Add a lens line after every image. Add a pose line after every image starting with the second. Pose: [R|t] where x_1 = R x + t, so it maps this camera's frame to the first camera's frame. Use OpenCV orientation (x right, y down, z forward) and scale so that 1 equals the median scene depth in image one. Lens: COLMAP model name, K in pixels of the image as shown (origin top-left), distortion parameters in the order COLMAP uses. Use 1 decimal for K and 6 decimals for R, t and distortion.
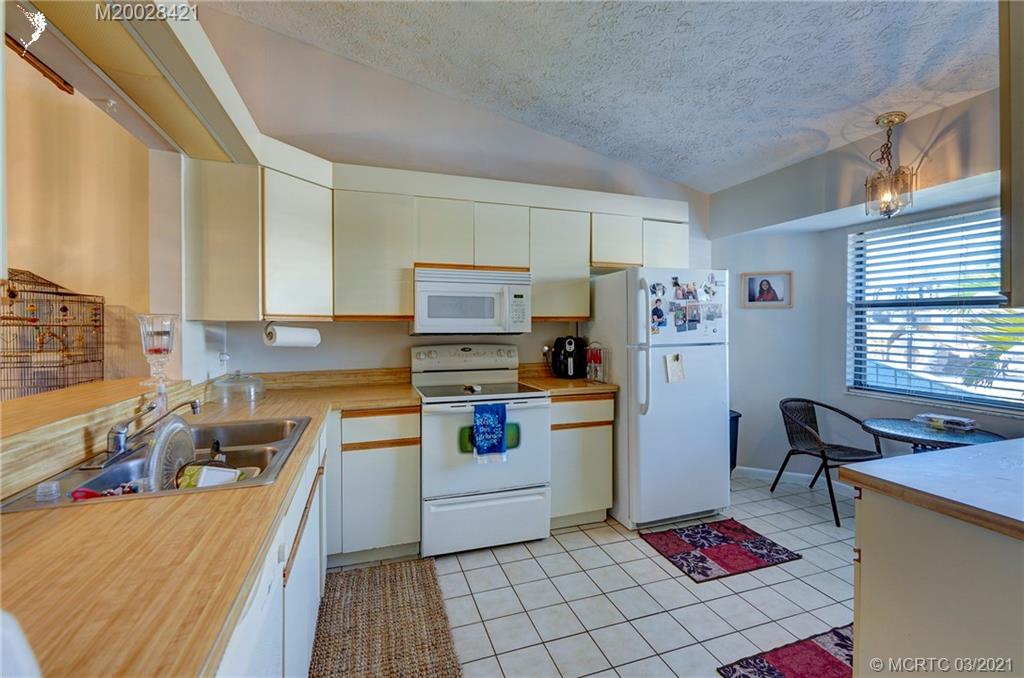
lens RADIAL K [[431.7, 0, 515.5], [0, 431.7, 329.7], [0, 0, 1]] dist [0.001505, 0.000313]
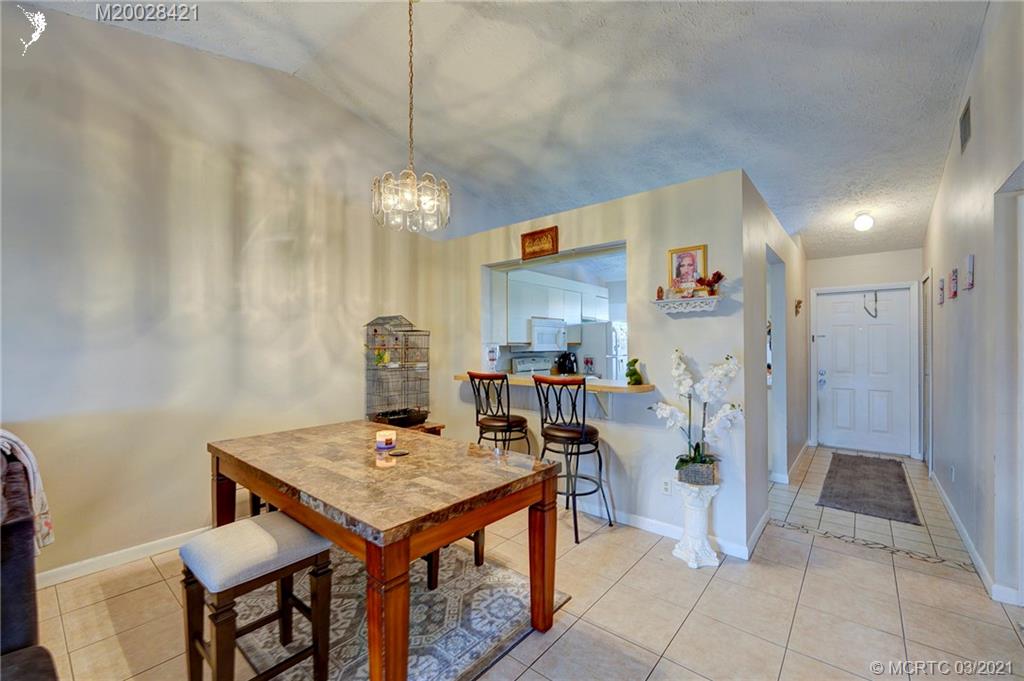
lens RADIAL K [[420.9, 0, 507.5], [0, 420.9, 345.6], [0, 0, 1]] dist [-0.003441, -0.000304]
pose [[0.859066, -0.001041, 0.511863, -1.347696], [0.006590, 0.999938, -0.009026, -0.002211], [-0.511822, 0.011127, 0.859020, -0.645079]]
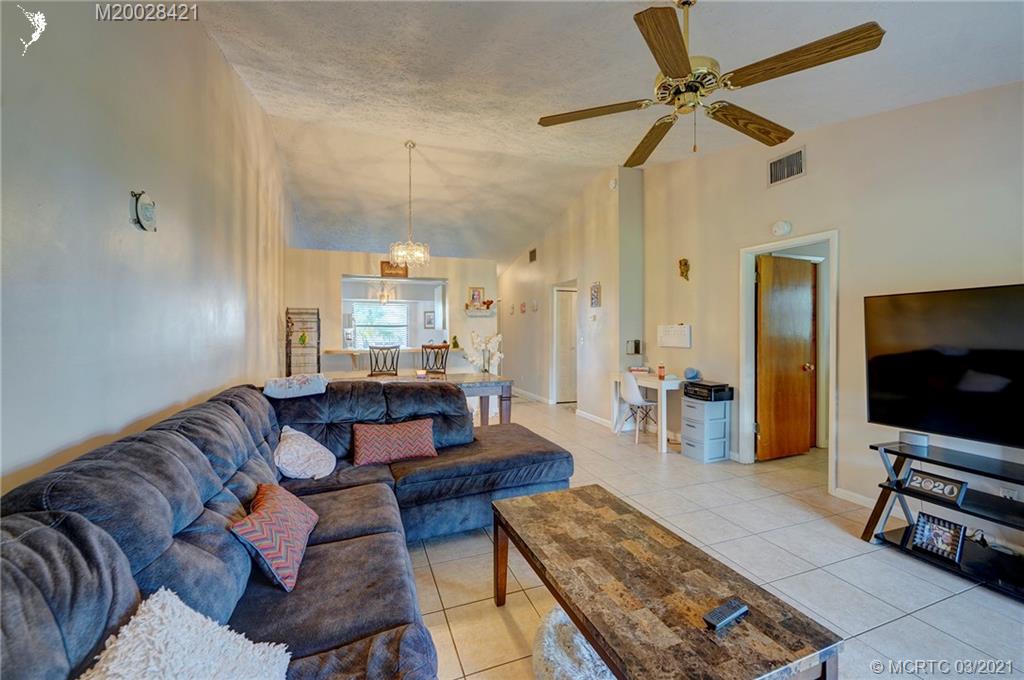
lens RADIAL K [[420.9, 0, 508.9], [0, 420.9, 329.9], [0, 0, 1]] dist [-0.003441, -0.000304]
pose [[-0.025192, 0.006354, 0.999662, -2.866273], [0.014113, 0.999882, -0.005999, 0.010505], [-0.999583, 0.013957, -0.025279, -0.098859]]
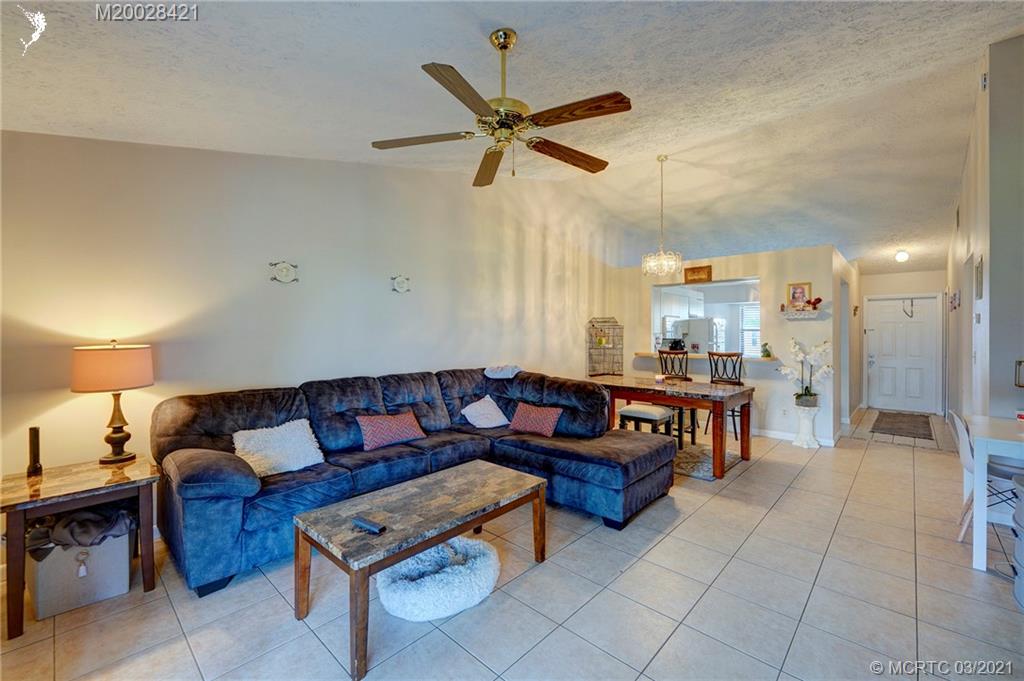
lens RADIAL K [[420.9, 0, 506.6], [0, 420.9, 333.8], [0, 0, 1]] dist [-0.003441, -0.000304]
pose [[0.890302, 0.006516, 0.455324, -2.526973], [-0.002121, 0.999946, -0.010163, 0.004434], [-0.455365, 0.008082, 0.890268, -1.095360]]
